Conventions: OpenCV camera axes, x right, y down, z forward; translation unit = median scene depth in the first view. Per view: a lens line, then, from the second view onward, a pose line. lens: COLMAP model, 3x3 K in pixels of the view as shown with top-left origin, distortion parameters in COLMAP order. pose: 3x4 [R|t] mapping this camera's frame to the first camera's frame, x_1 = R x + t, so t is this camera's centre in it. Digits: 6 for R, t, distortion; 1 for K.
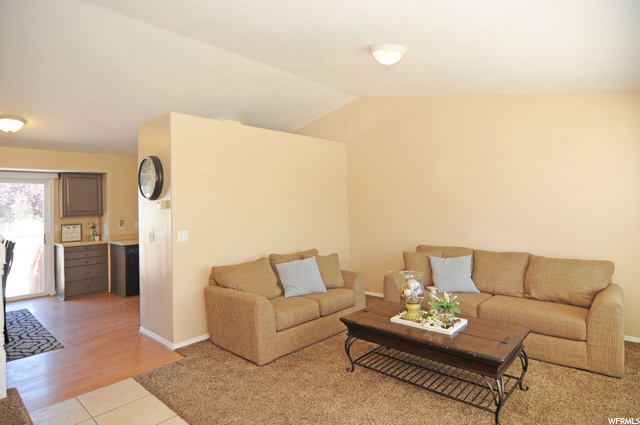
lens RADIAL K [[360.1, 0, 363.2], [0, 360.1, 213.4], [0, 0, 1]] dist [-0.008167, -0.003838]
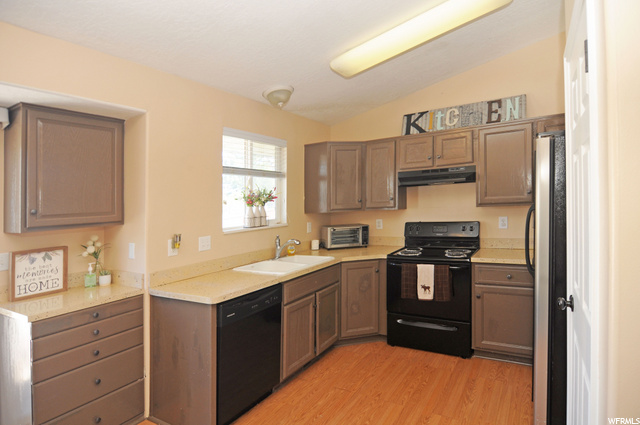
lens RADIAL K [[360.1, 0, 335.1], [0, 360.1, 195.0], [0, 0, 1]] dist [-0.008167, -0.003838]
pose [[0.989926, -0.021291, 0.139975, -0.557714], [0.027013, 0.998870, -0.039104, -0.004111], [-0.138984, 0.042491, 0.989383, 0.578113]]
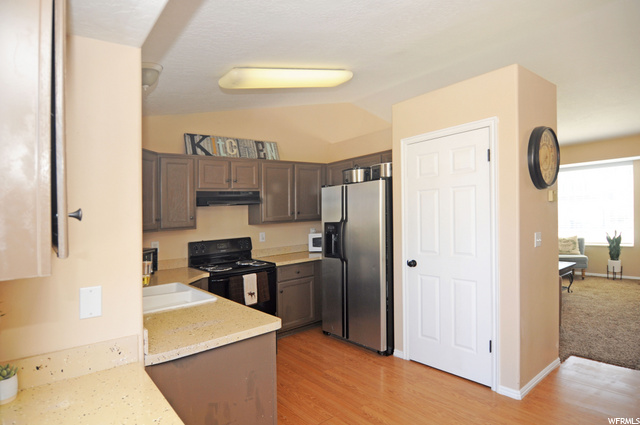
lens RADIAL K [[360.1, 0, 310.0], [0, 360.1, 229.6], [0, 0, 1]] dist [-0.008167, -0.003838]
pose [[0.195445, -0.032924, 0.980162, -1.092730], [0.064534, 0.997702, 0.020645, 0.002303], [-0.978589, 0.059219, 0.197121, 0.996819]]
